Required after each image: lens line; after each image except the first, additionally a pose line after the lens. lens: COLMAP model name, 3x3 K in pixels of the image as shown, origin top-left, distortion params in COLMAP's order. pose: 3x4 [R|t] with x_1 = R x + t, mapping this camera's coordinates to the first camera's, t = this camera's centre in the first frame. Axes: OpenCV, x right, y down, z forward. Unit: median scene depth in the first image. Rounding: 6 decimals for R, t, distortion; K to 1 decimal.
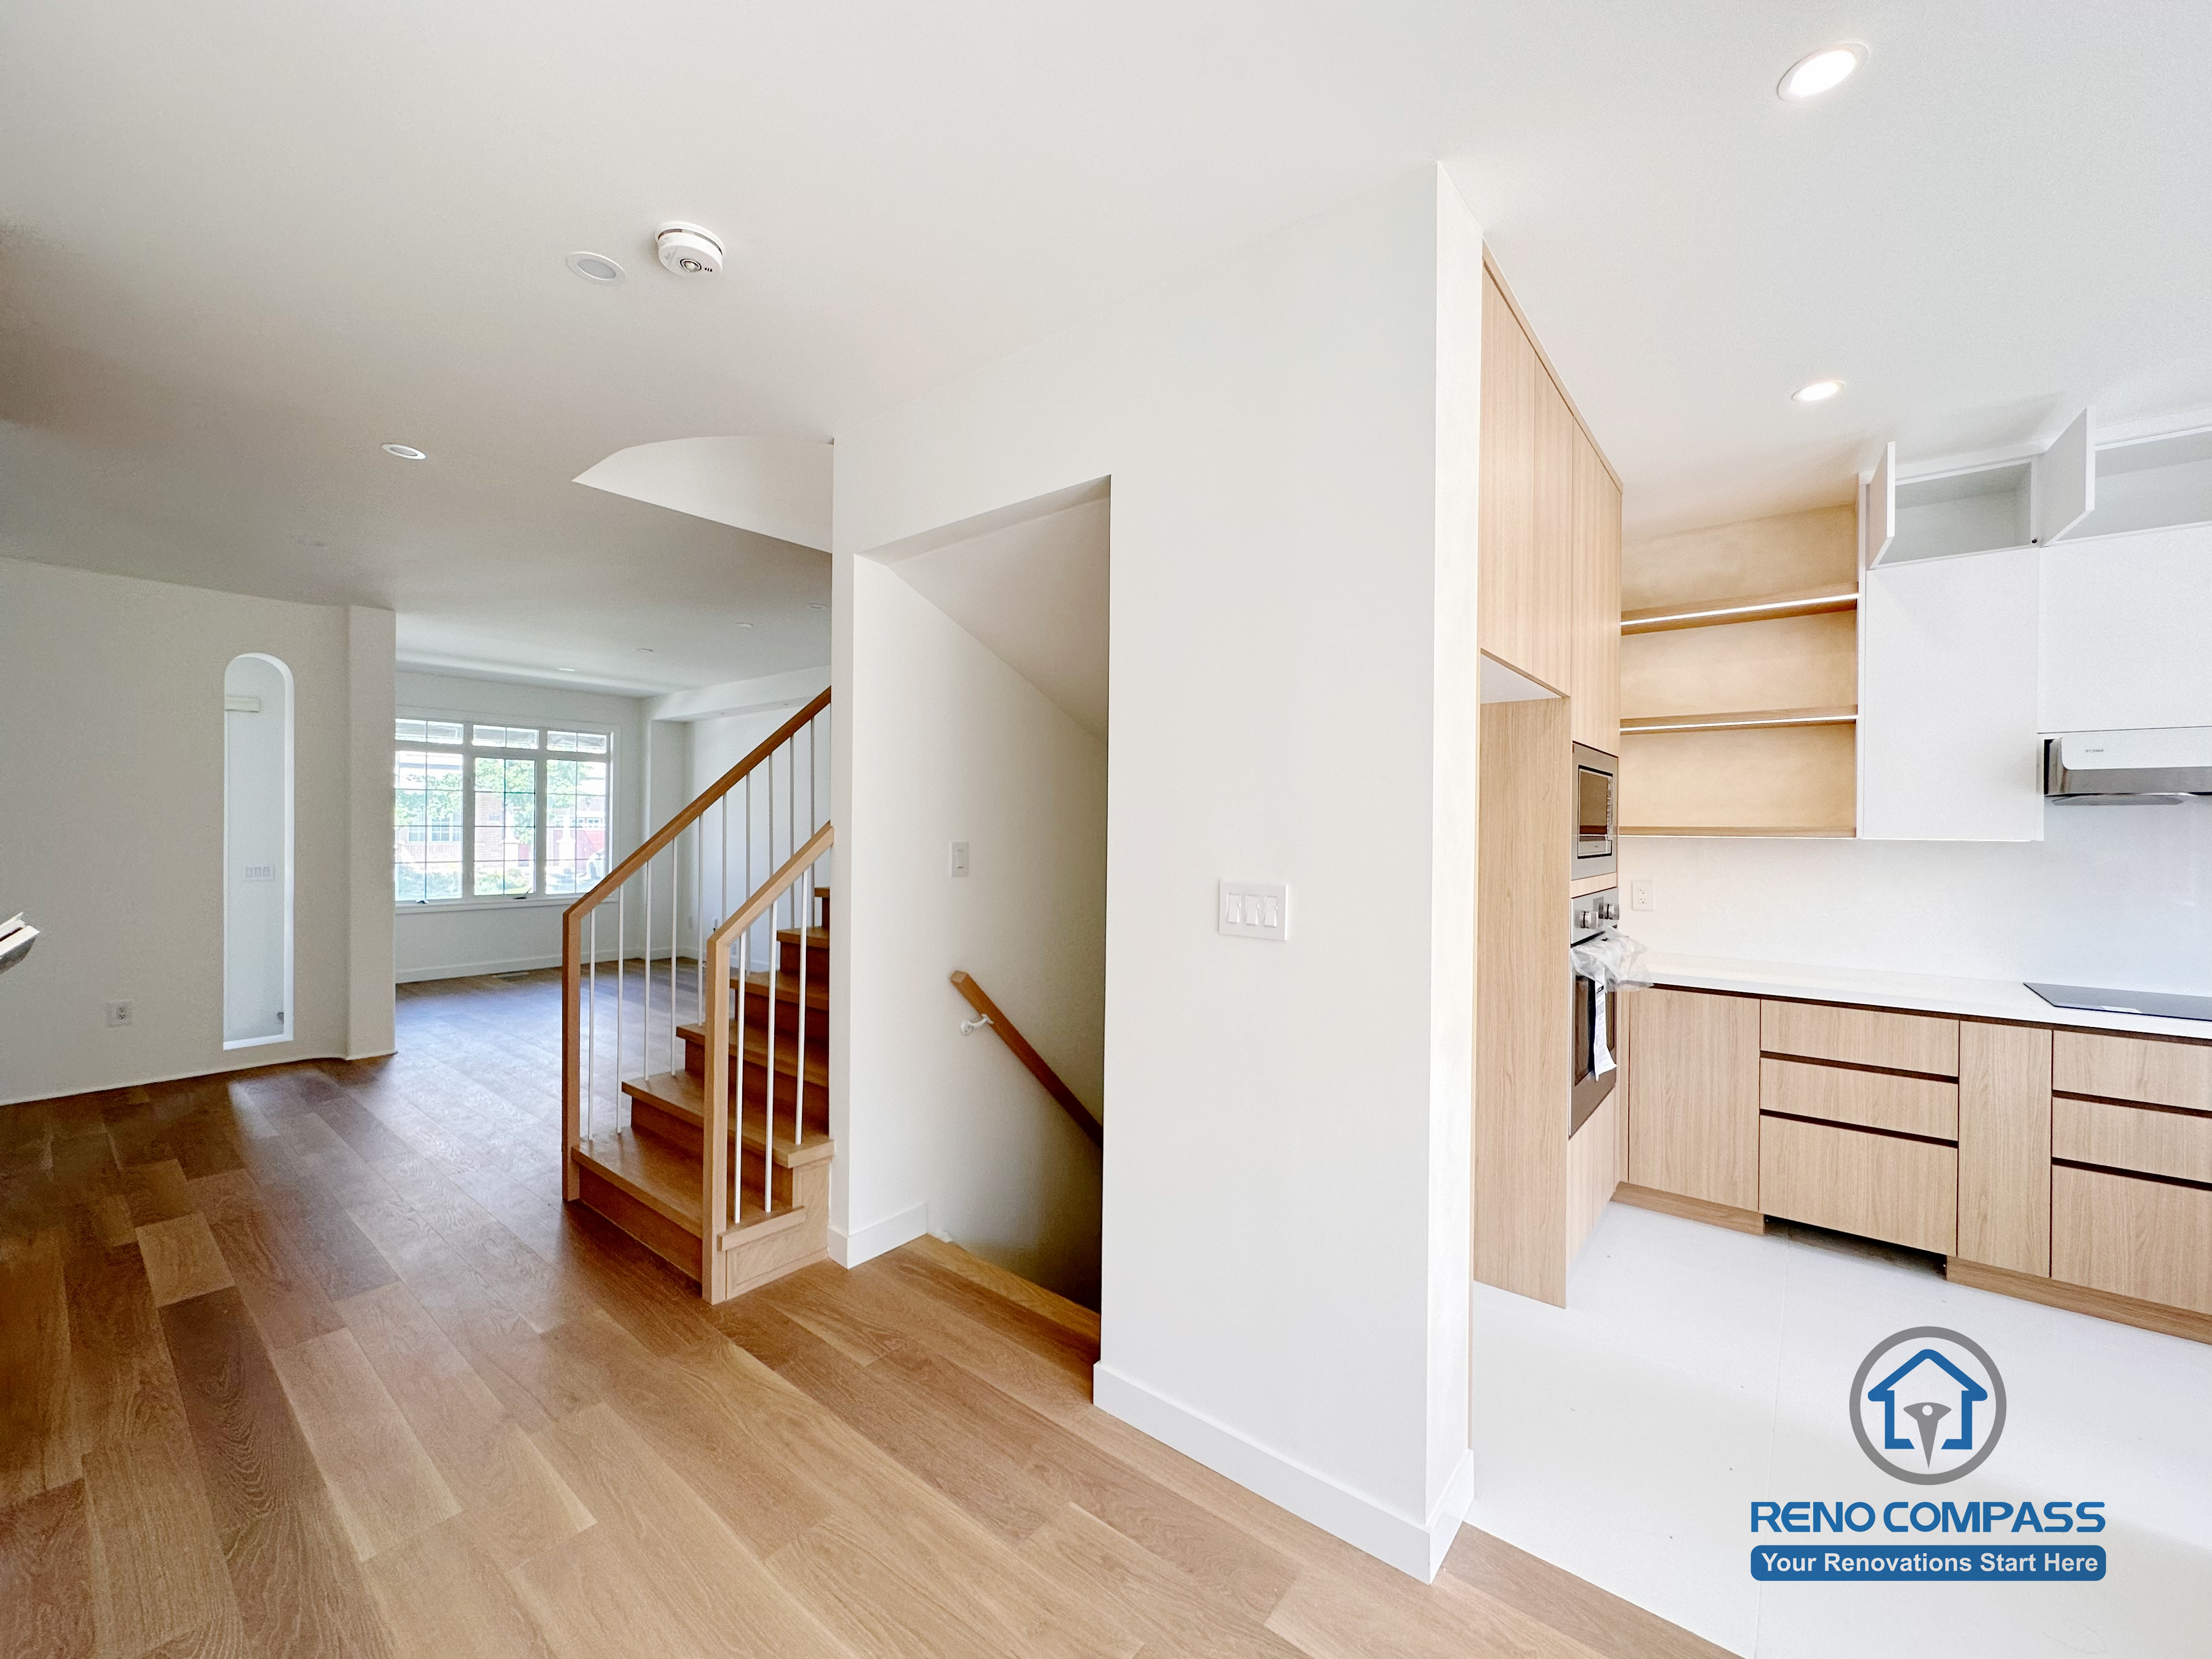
lens RADIAL K [[884.0, 0, 1104.7], [0, 884.0, 827.7], [0, 0, 1]] dist [-0.002624, 0.000721]
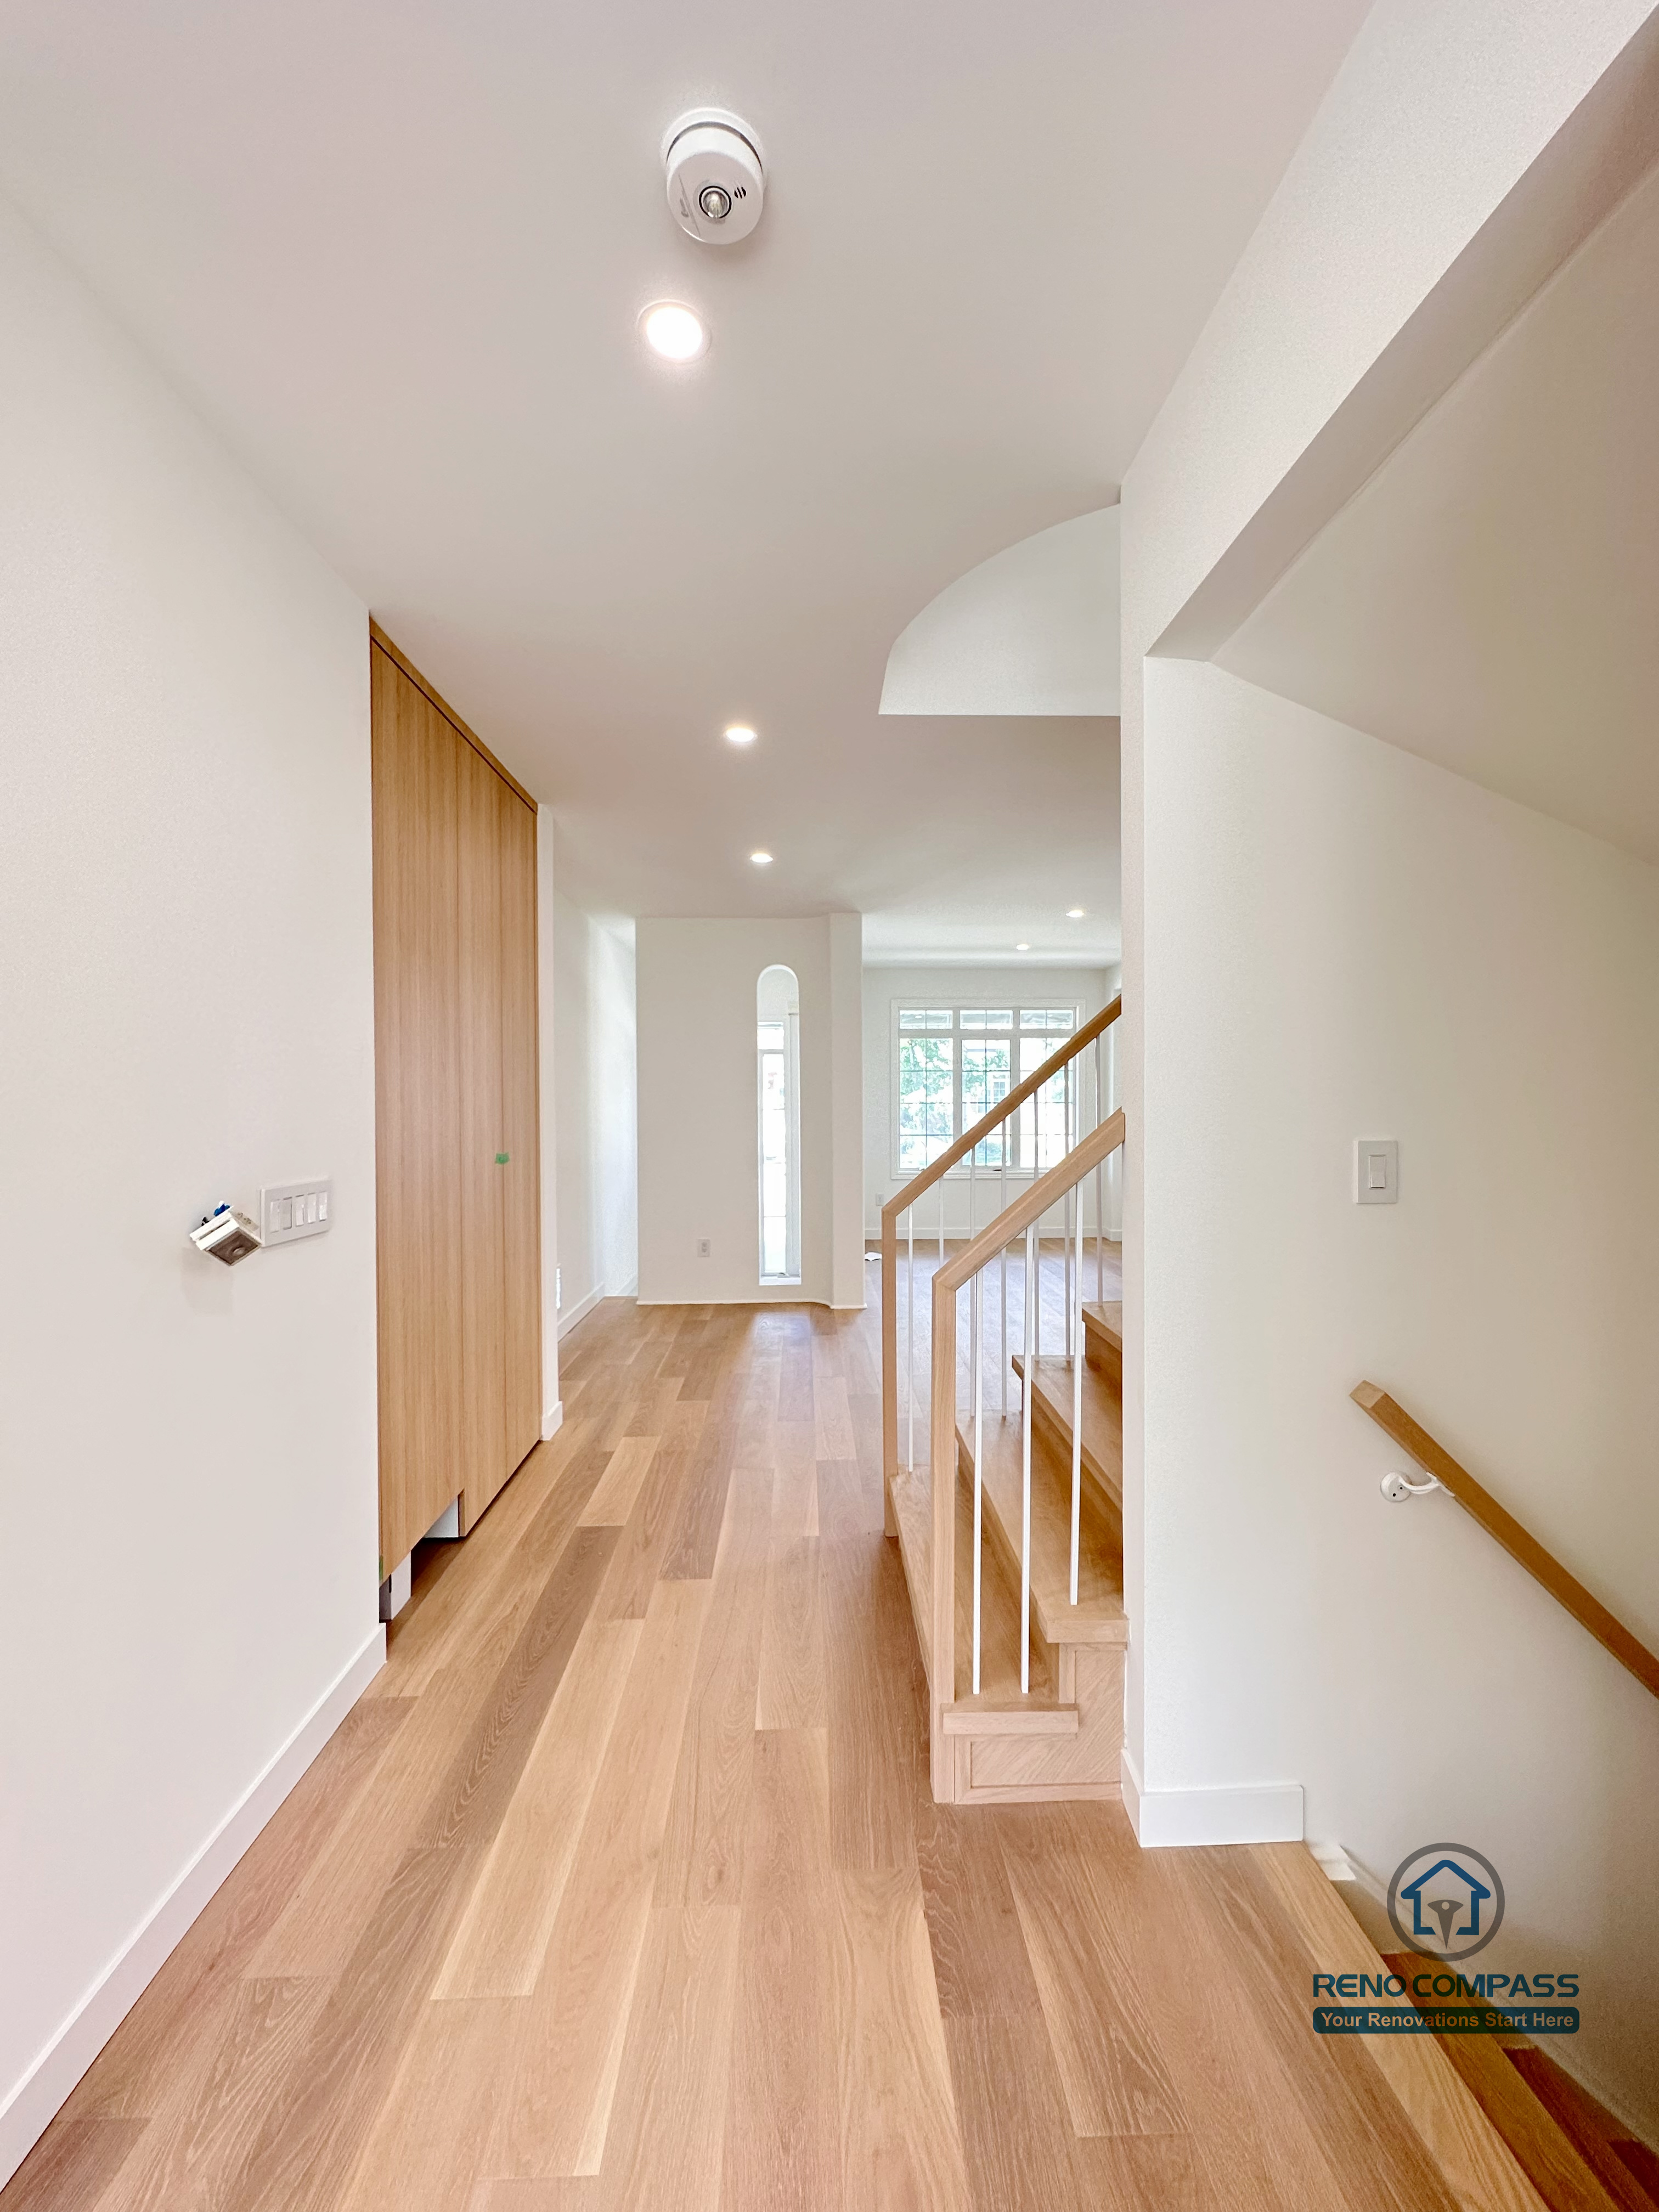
lens RADIAL K [[884.0, 0, 829.5], [0, 884.0, 1106.0], [0, 0, 1]] dist [-0.002624, 0.000721]
pose [[0.655308, -0.003652, -0.755353, 0.021193], [0.010511, 0.999936, 0.004284, -0.009475], [0.755289, -0.010747, 0.655304, 0.344014]]
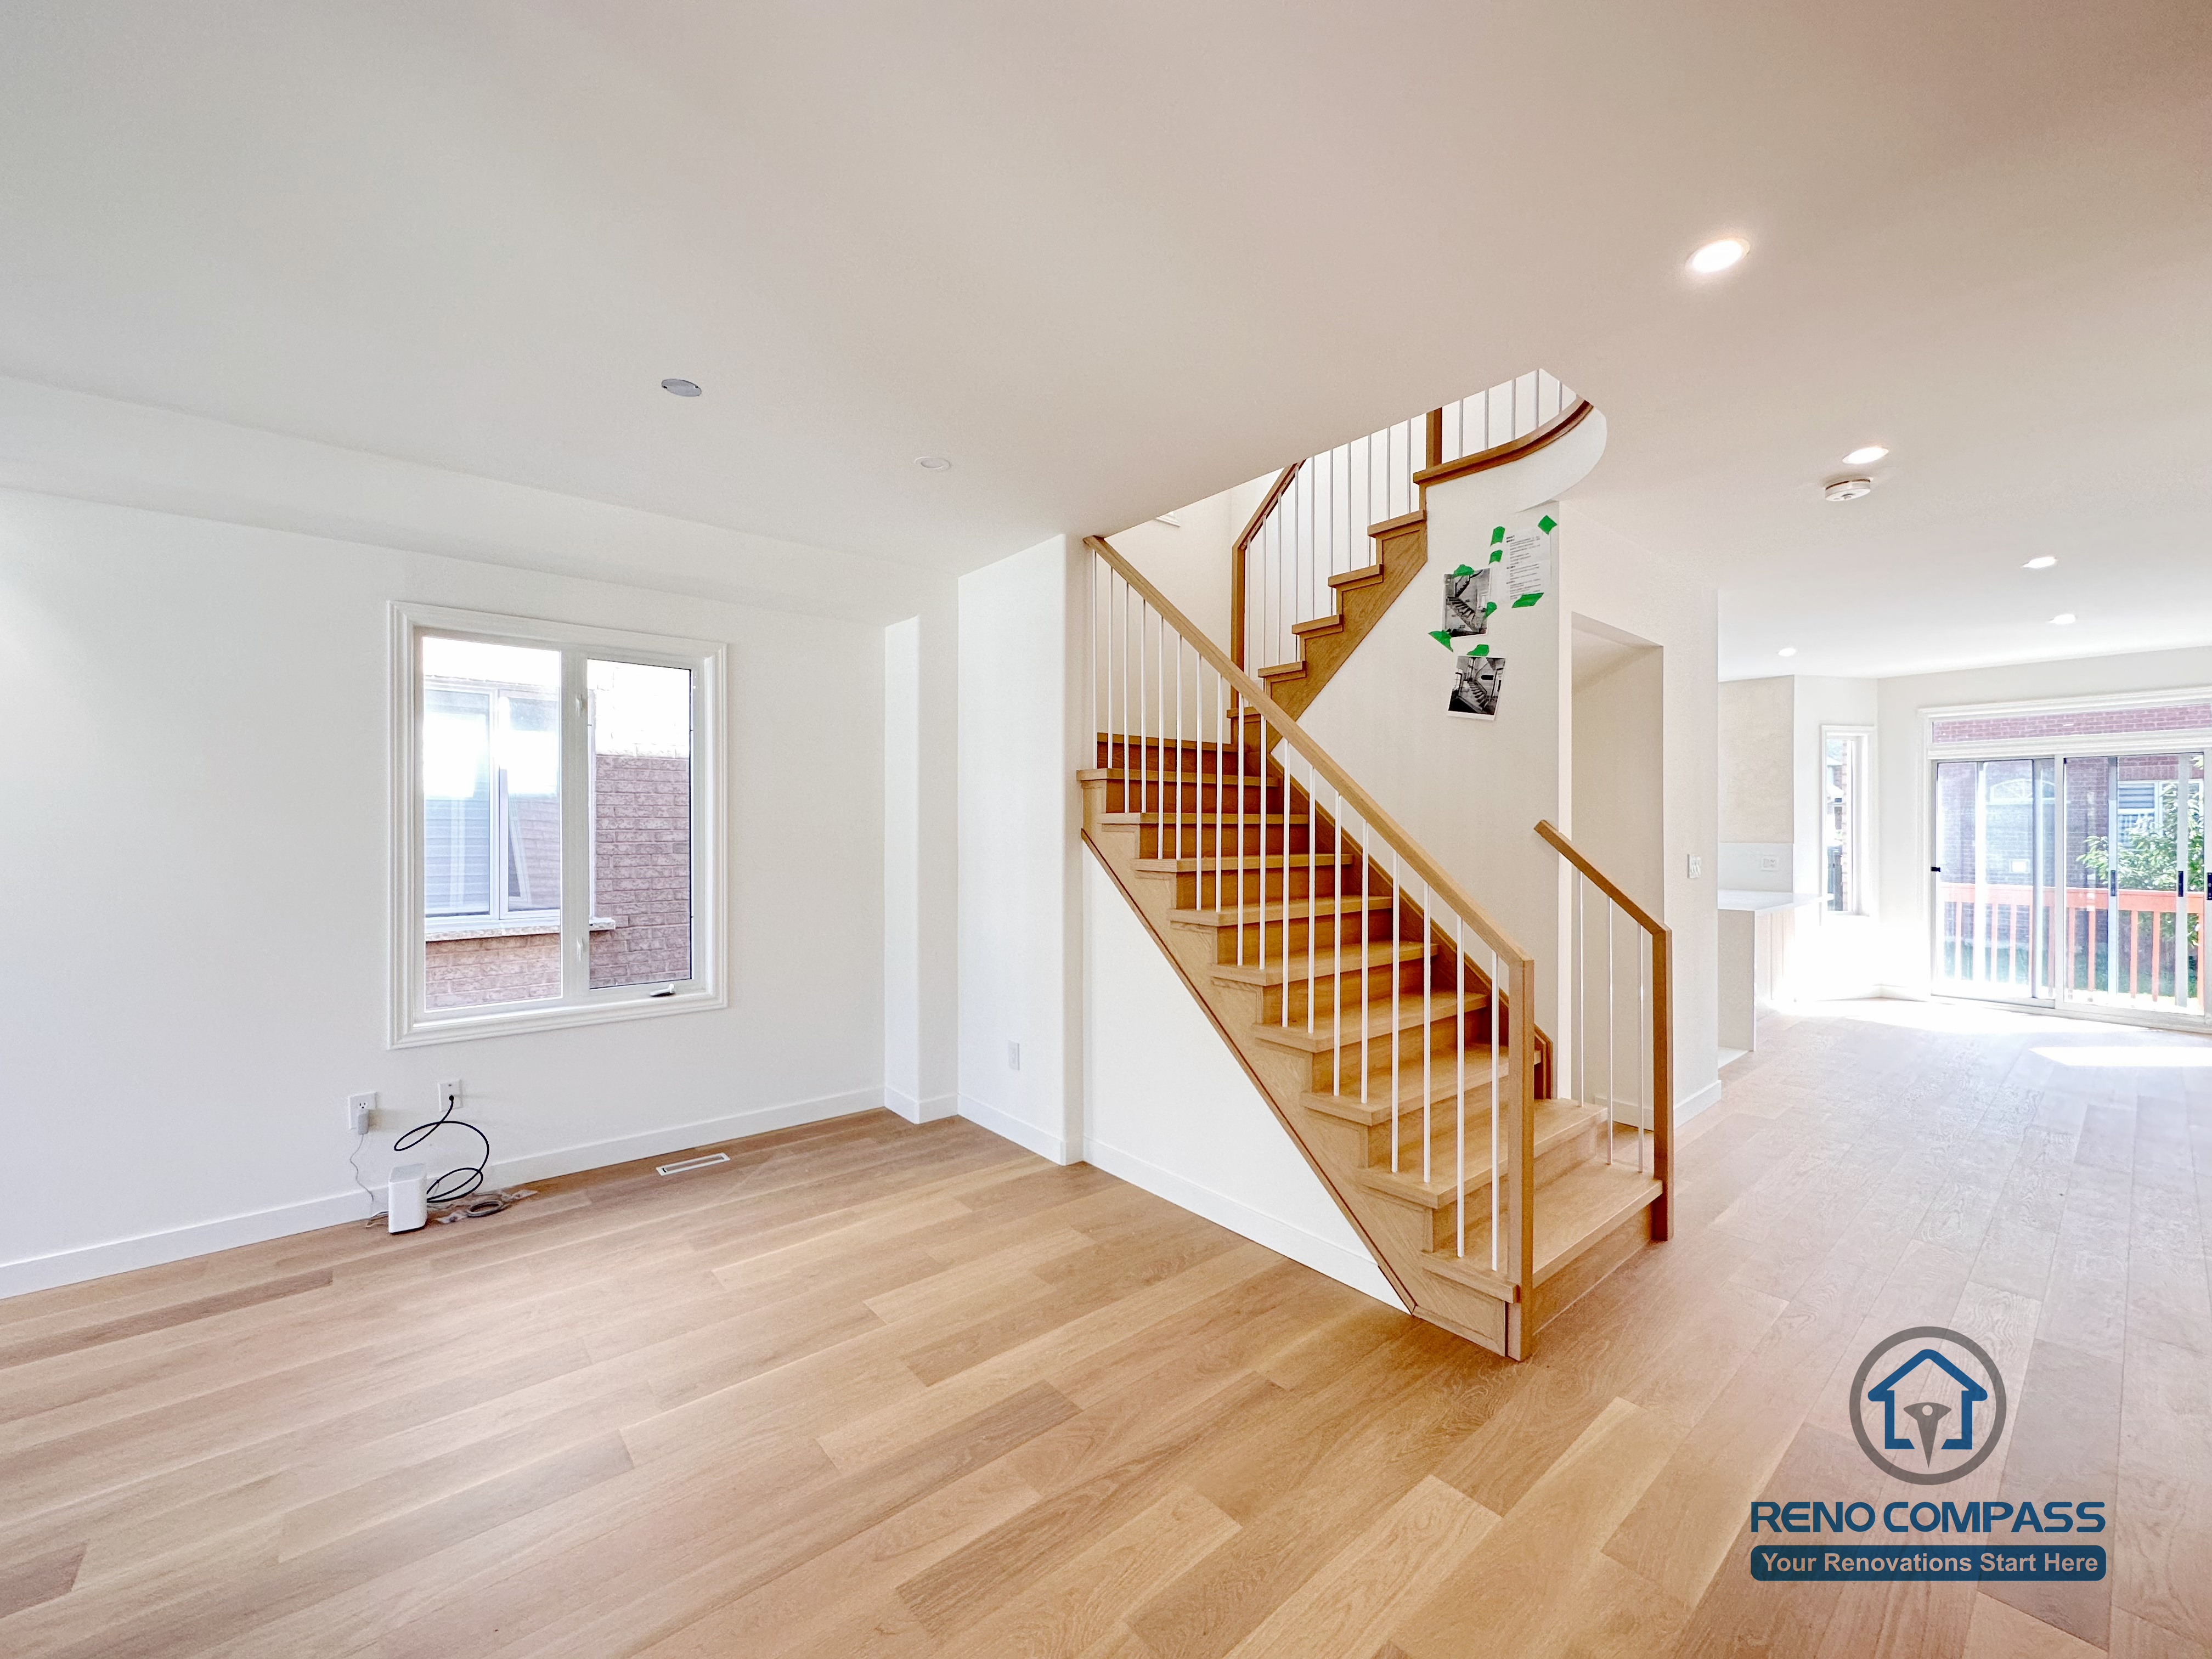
lens RADIAL K [[888.7, 0, 1106.0], [0, 888.7, 829.5], [0, 0, 1]] dist [-0.005181, 0.001161]
pose [[0.185455, -0.011664, 0.982584, -1.243923], [0.003387, 0.999931, 0.011230, -0.015451], [-0.982647, 0.001246, 0.185482, 1.085178]]
